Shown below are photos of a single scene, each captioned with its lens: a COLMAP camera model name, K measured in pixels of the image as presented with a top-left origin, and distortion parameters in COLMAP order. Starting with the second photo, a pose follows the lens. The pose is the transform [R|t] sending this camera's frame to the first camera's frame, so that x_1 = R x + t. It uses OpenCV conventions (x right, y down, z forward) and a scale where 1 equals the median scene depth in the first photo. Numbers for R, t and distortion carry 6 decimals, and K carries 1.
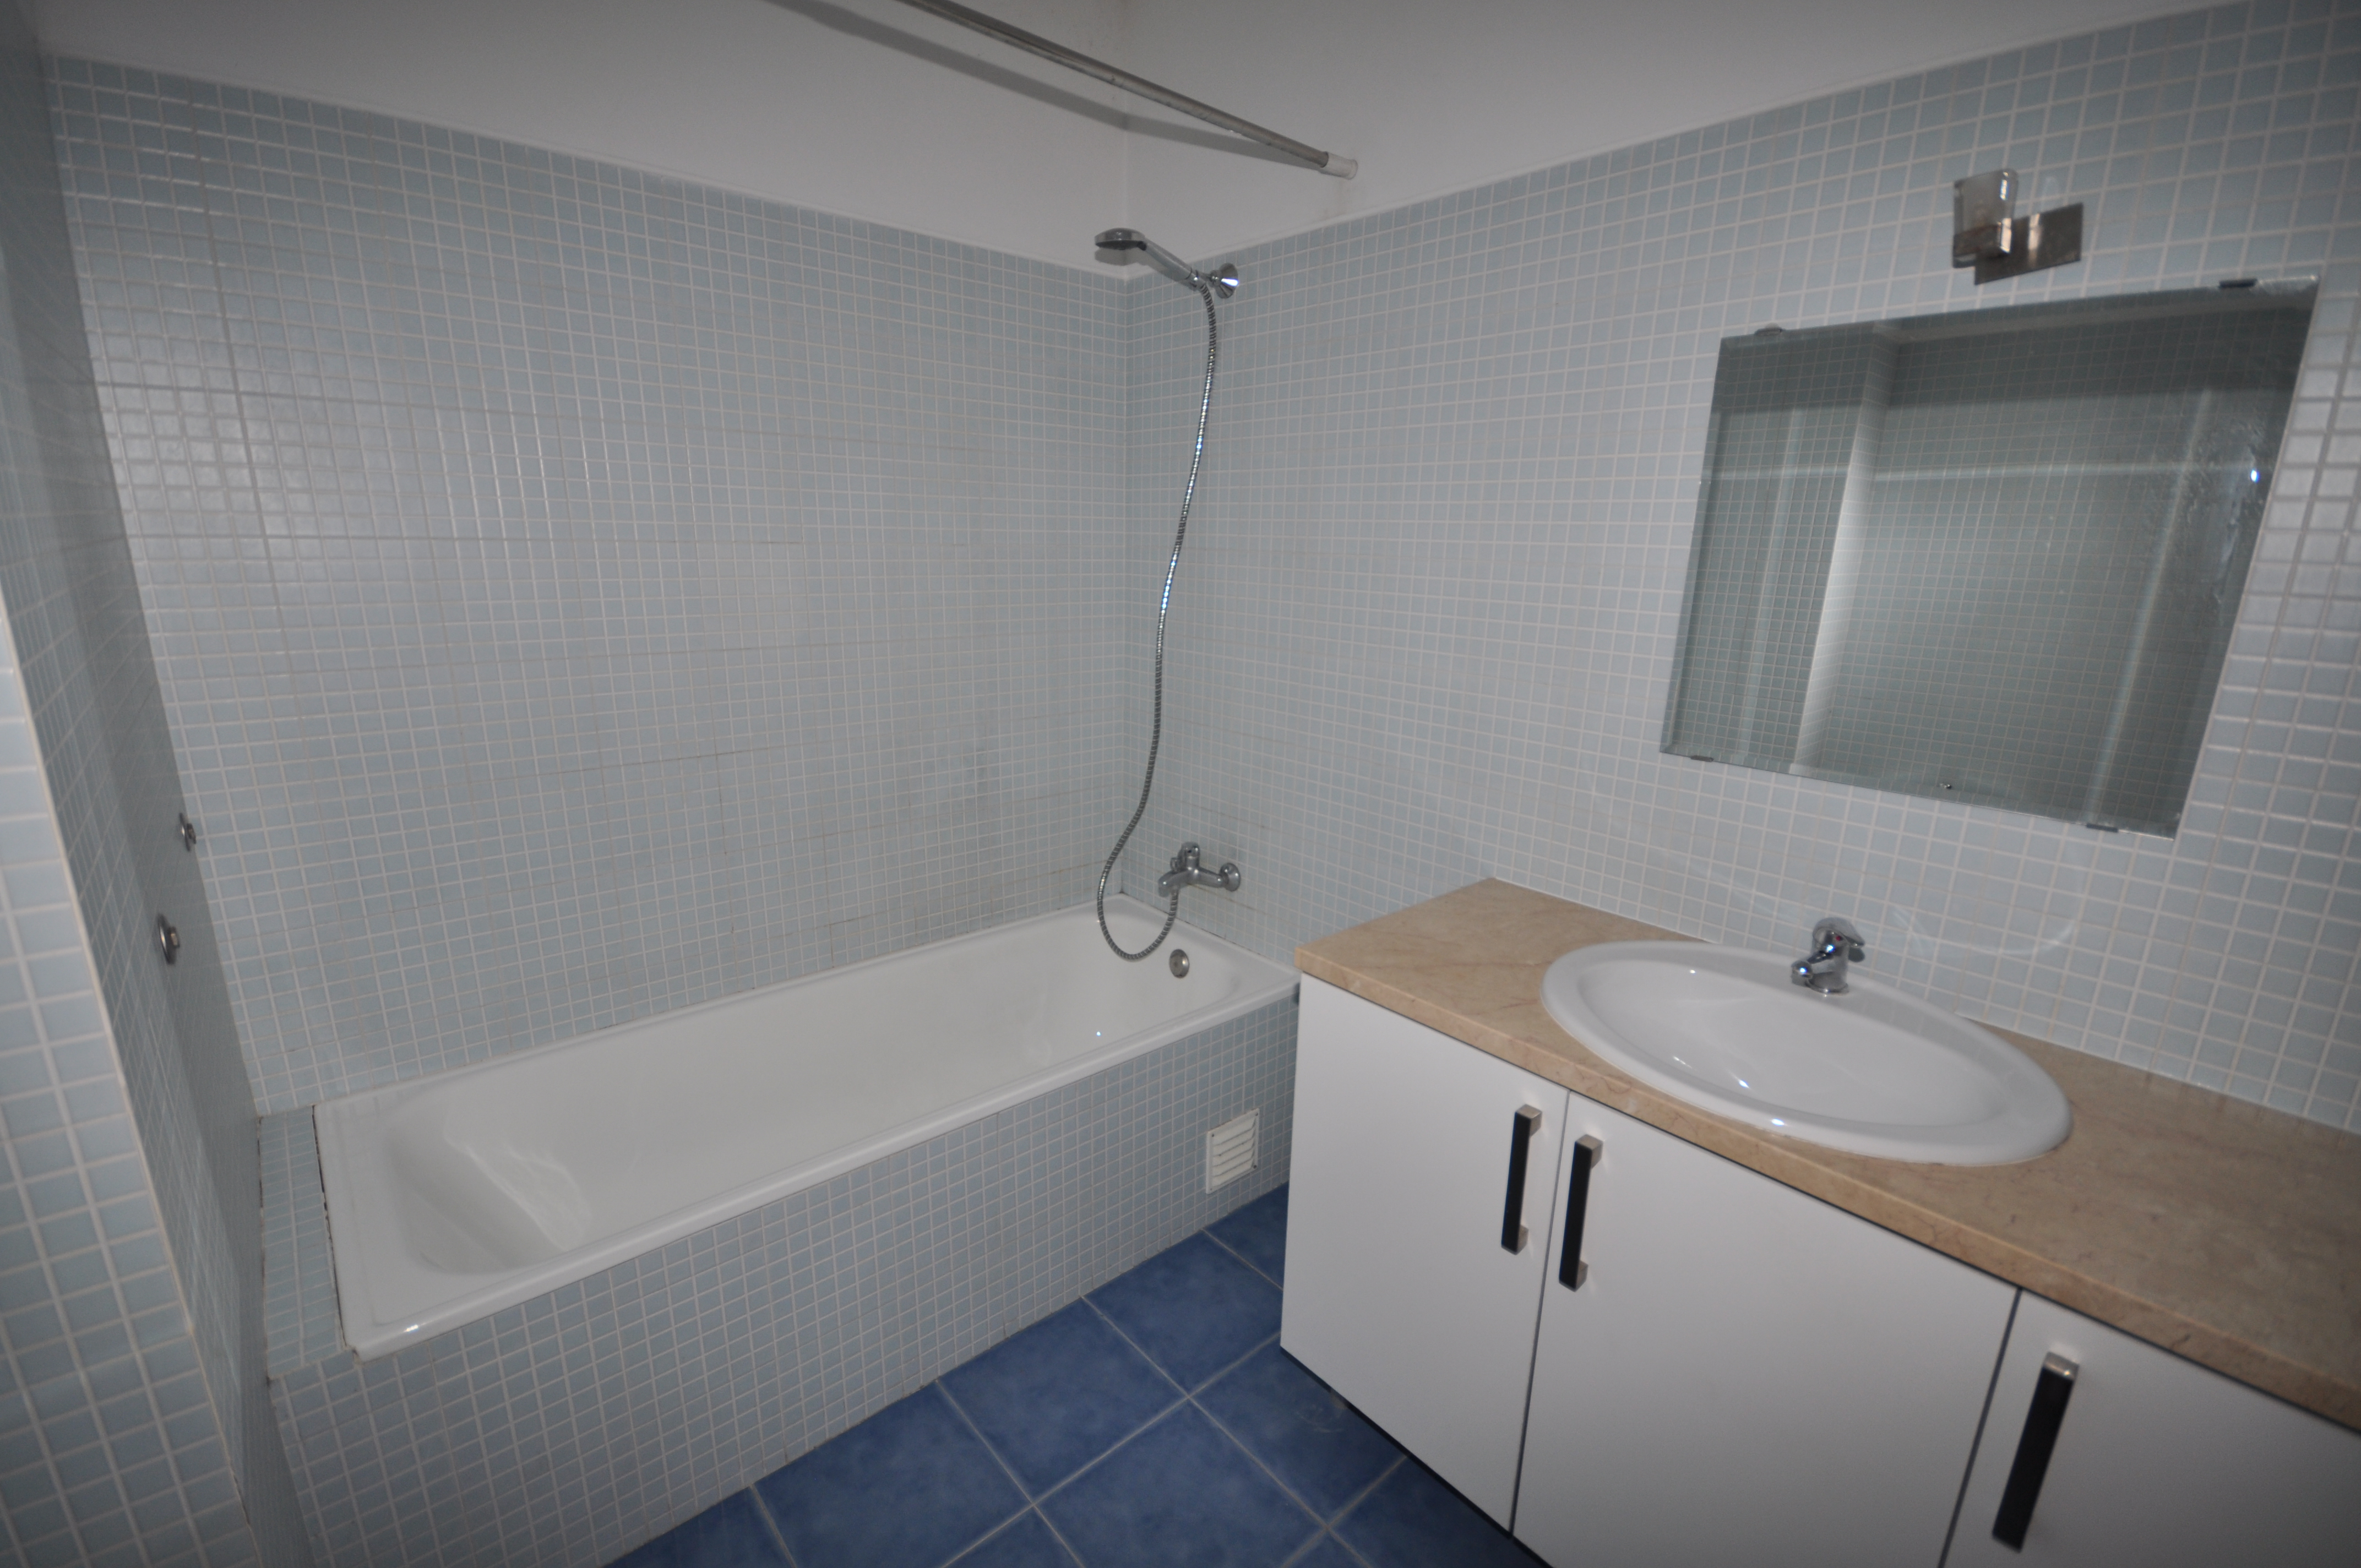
lens RADIAL K [[1031.0, 0, 1183.9], [0, 1031.0, 804.7], [0, 0, 1]] dist [0.014197, -0.016127]
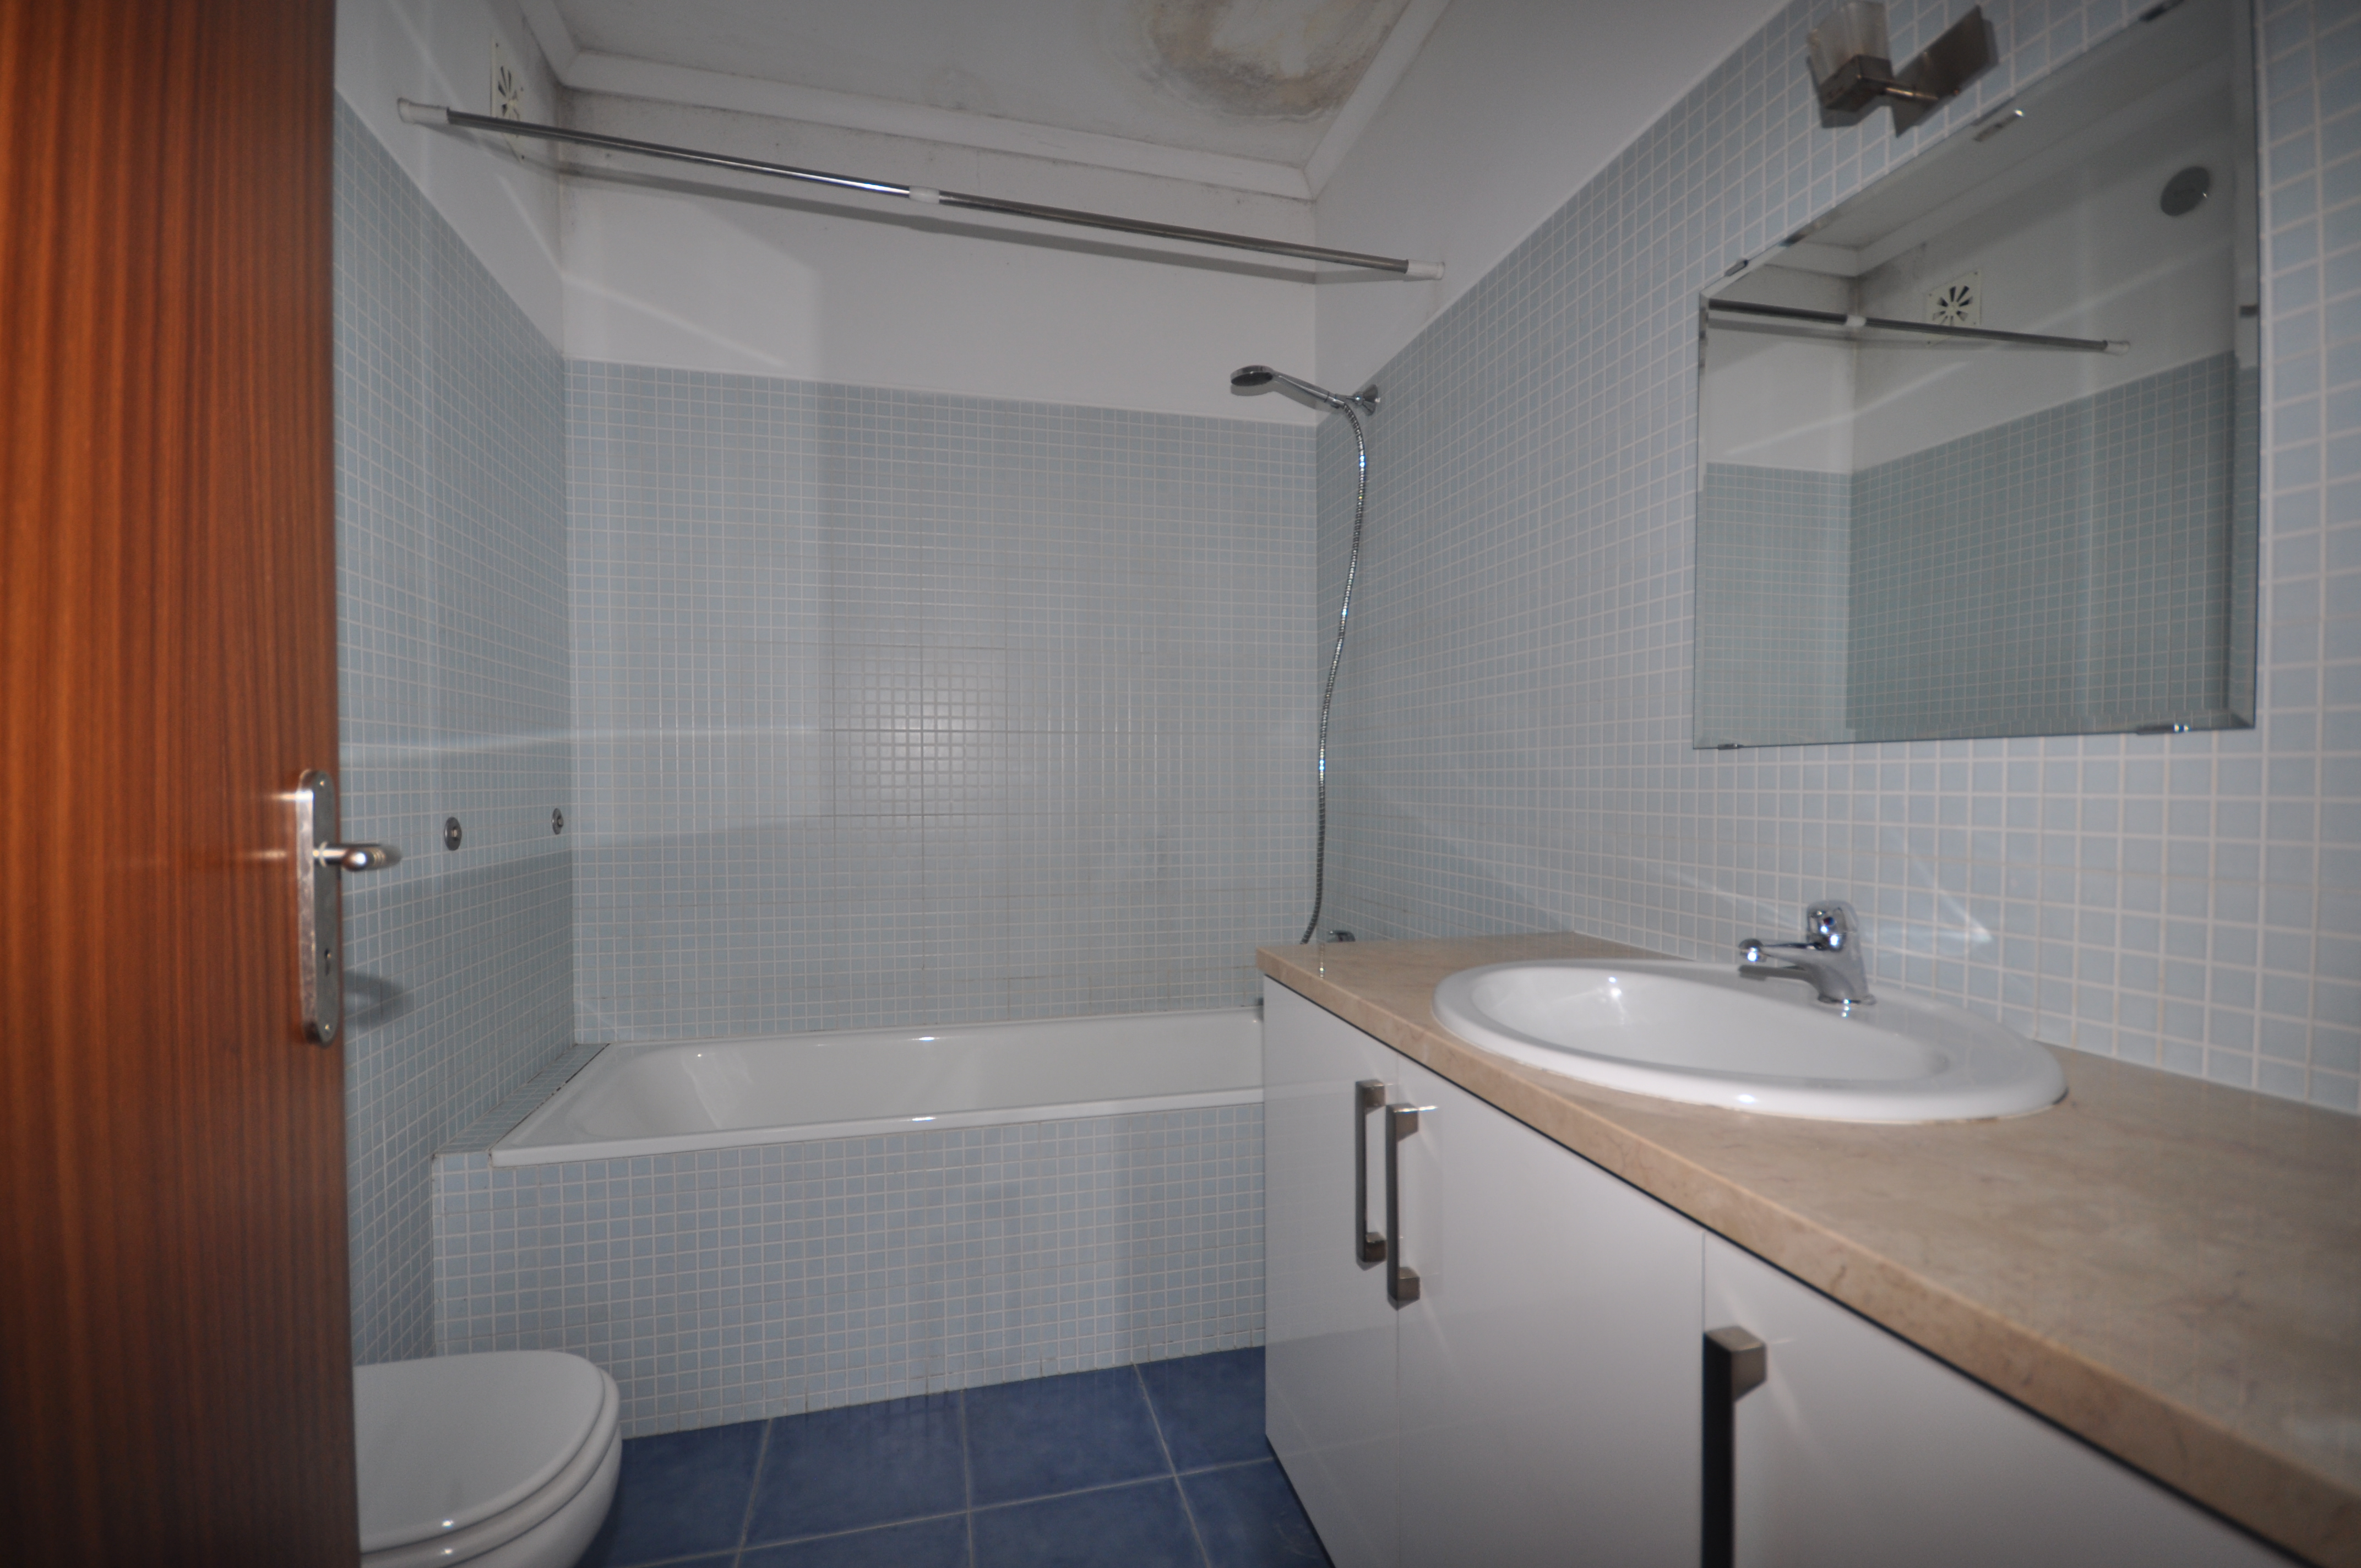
lens RADIAL K [[1033.9, 0, 1179.5], [0, 1033.9, 800.8], [0, 0, 1]] dist [-0.000284, 0.000318]
pose [[0.889814, -0.015086, -0.456073, 0.426096], [-0.094630, 0.971626, -0.216766, 0.193795], [0.446403, 0.236040, 0.863139, 0.081113]]
